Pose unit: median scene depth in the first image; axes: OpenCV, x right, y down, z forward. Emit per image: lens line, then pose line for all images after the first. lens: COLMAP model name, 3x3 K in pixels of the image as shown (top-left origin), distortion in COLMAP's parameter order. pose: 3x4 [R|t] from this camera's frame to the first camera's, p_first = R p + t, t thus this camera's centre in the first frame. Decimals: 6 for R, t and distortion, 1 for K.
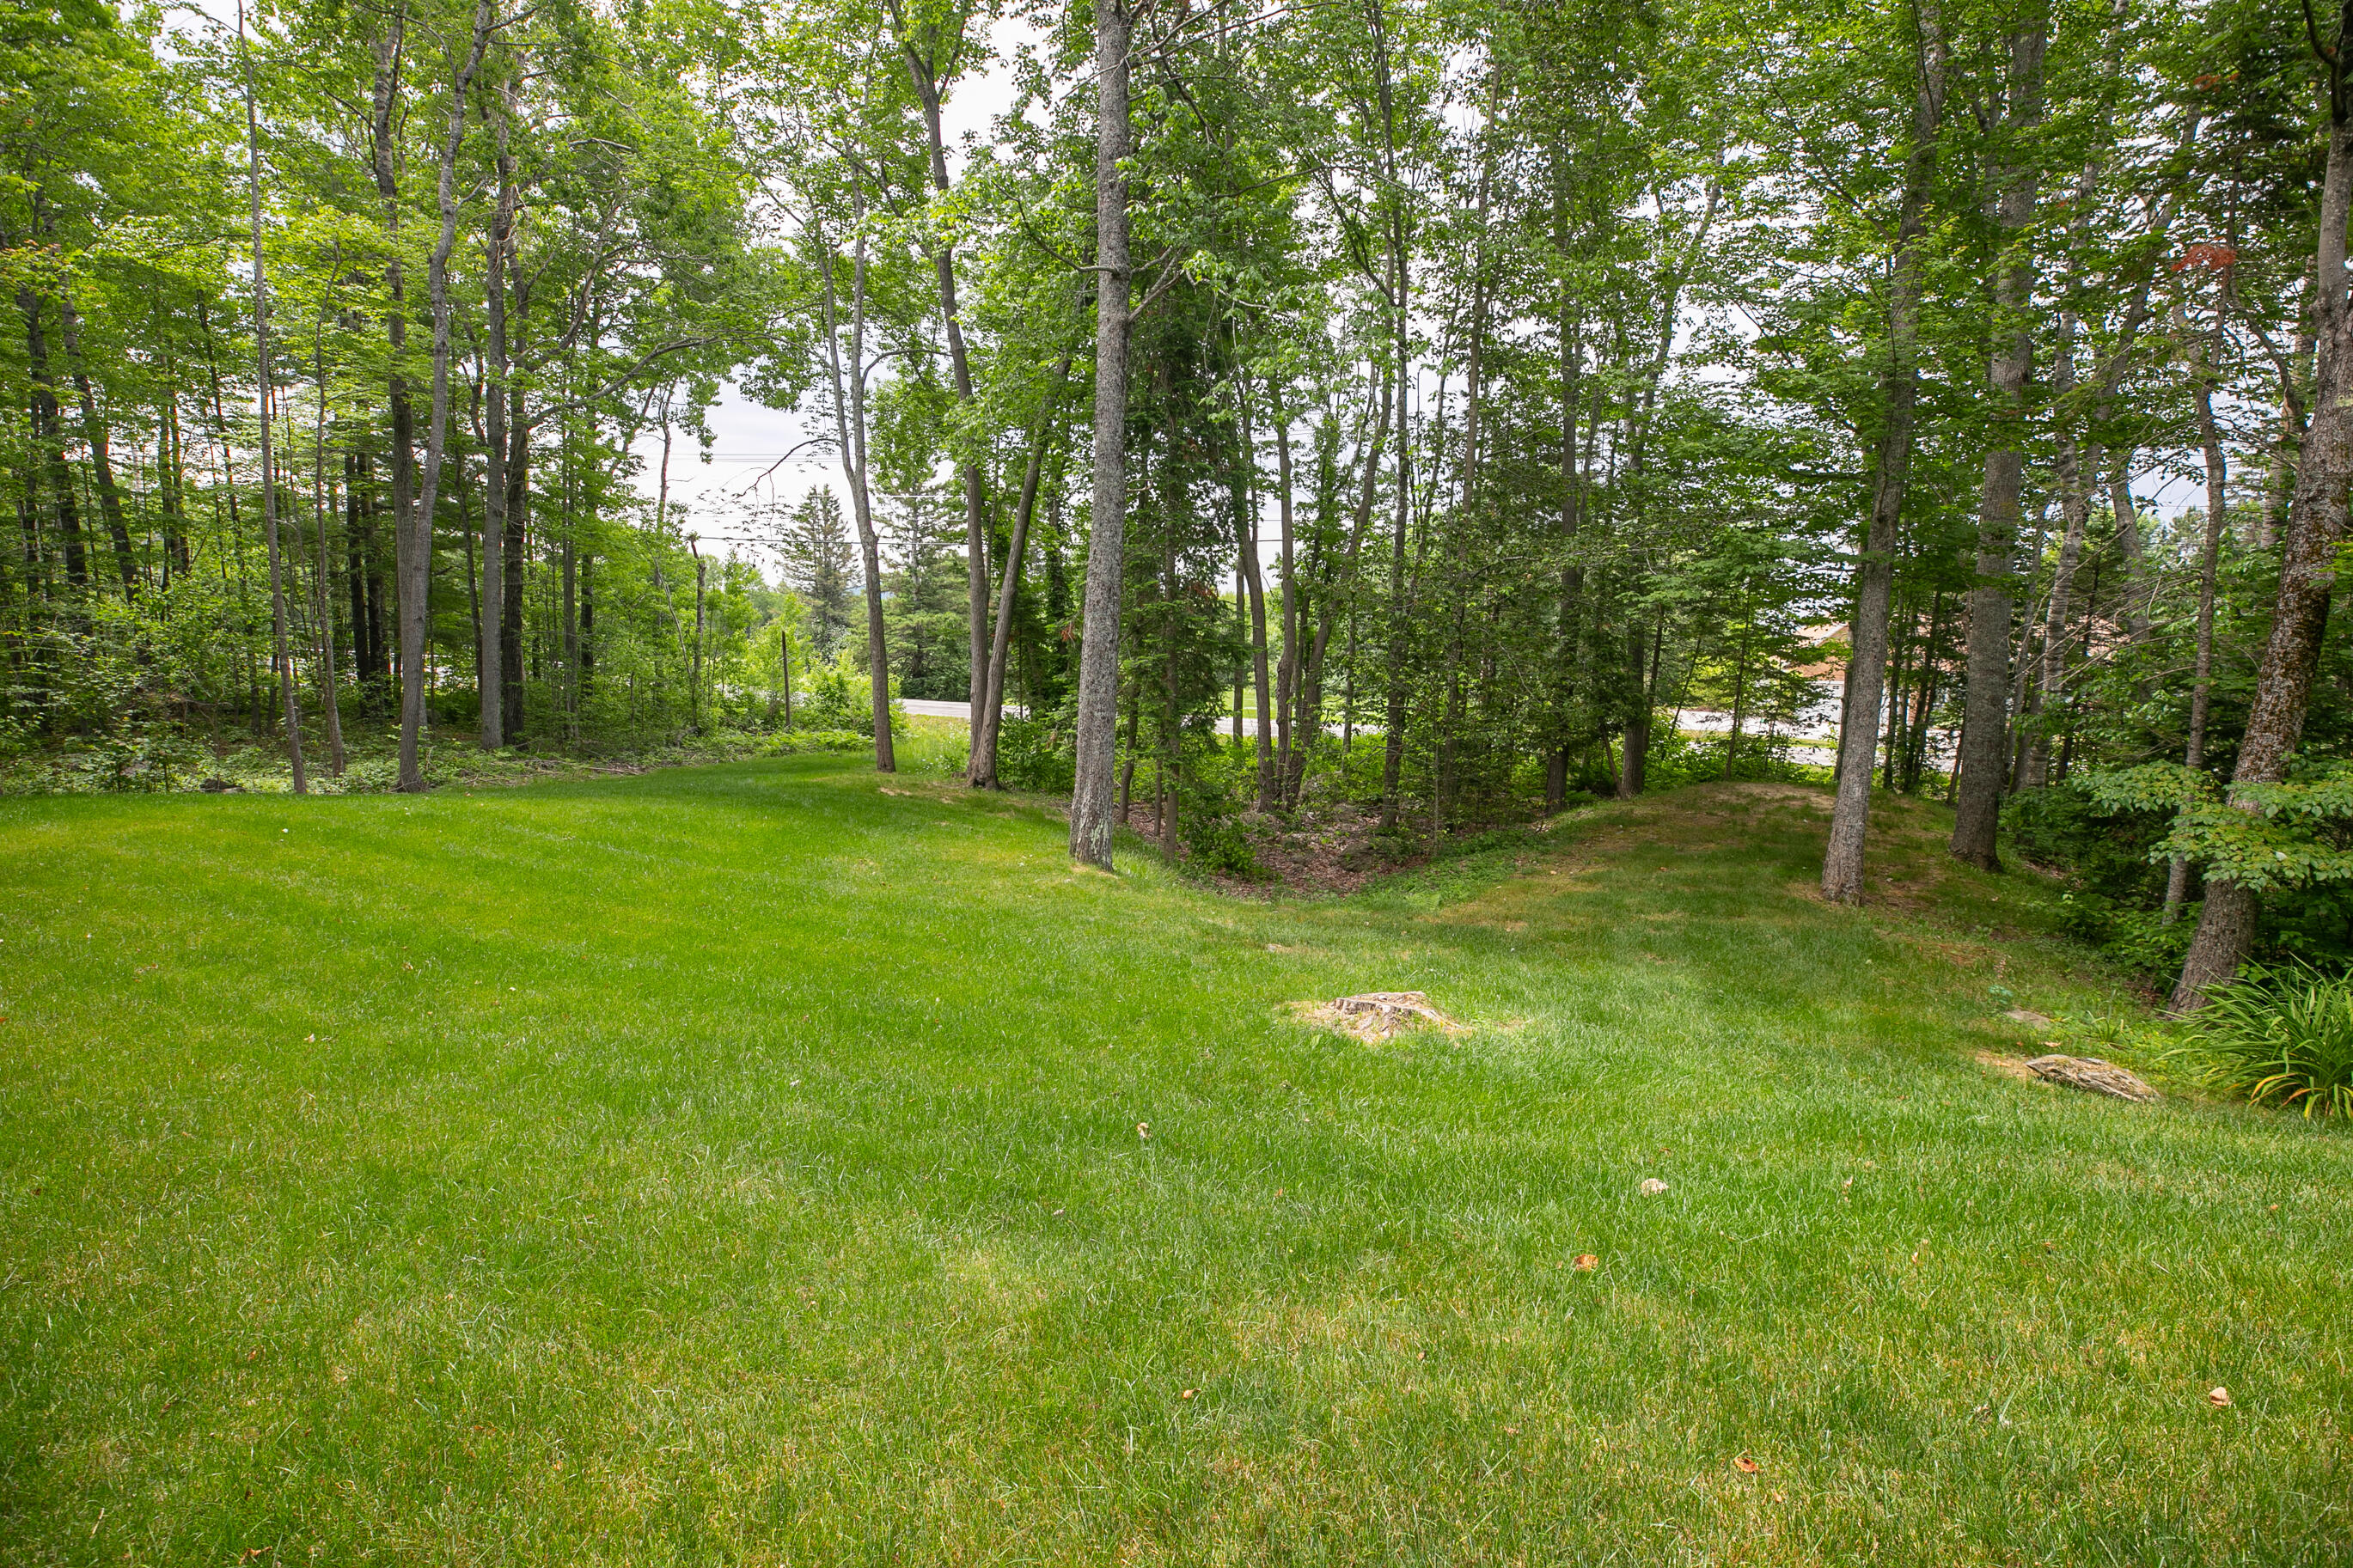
lens RADIAL K [[1074.0, 0, 1173.8], [0, 1074.0, 773.7], [0, 0, 1]] dist [-0.048113, 0.017424]
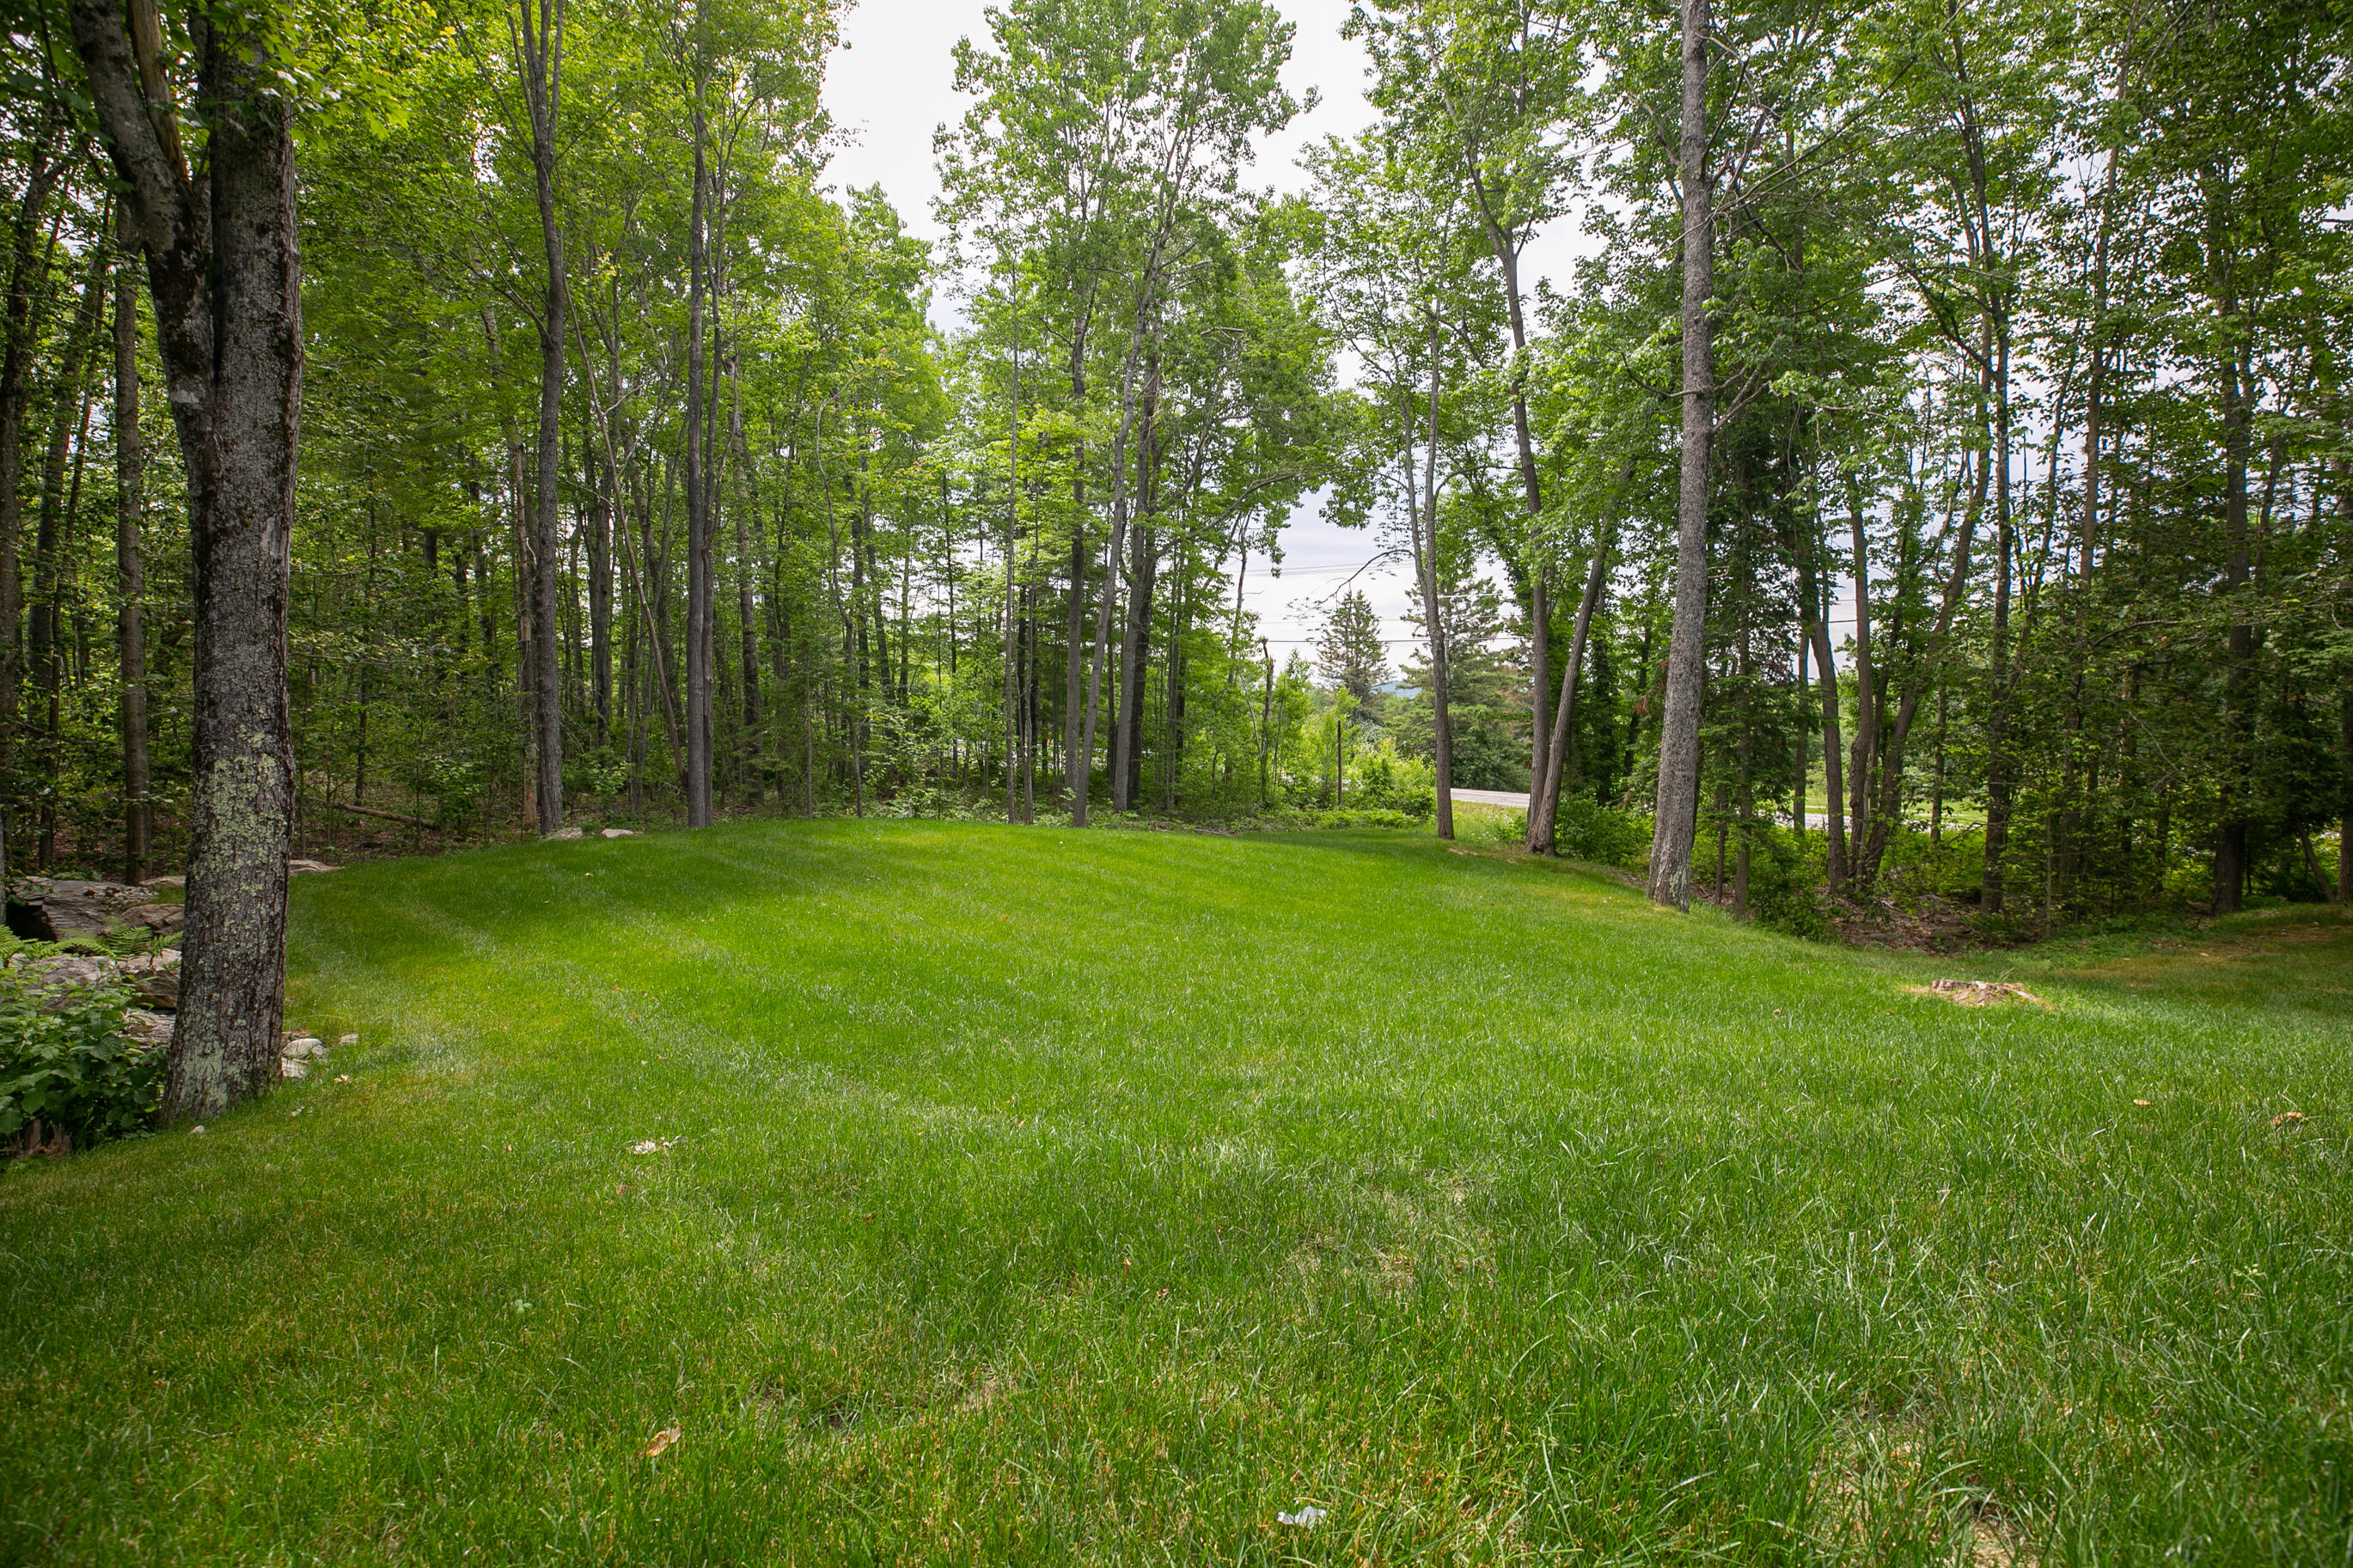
lens RADIAL K [[1071.1, 0, 1173.7], [0, 1071.1, 772.5], [0, 0, 1]] dist [-0.047674, 0.015276]
pose [[0.892939, 0.012759, -0.449997, -0.020066], [-0.053928, 0.995432, -0.078786, 0.028397], [0.446936, 0.094619, 0.889548, -0.109291]]
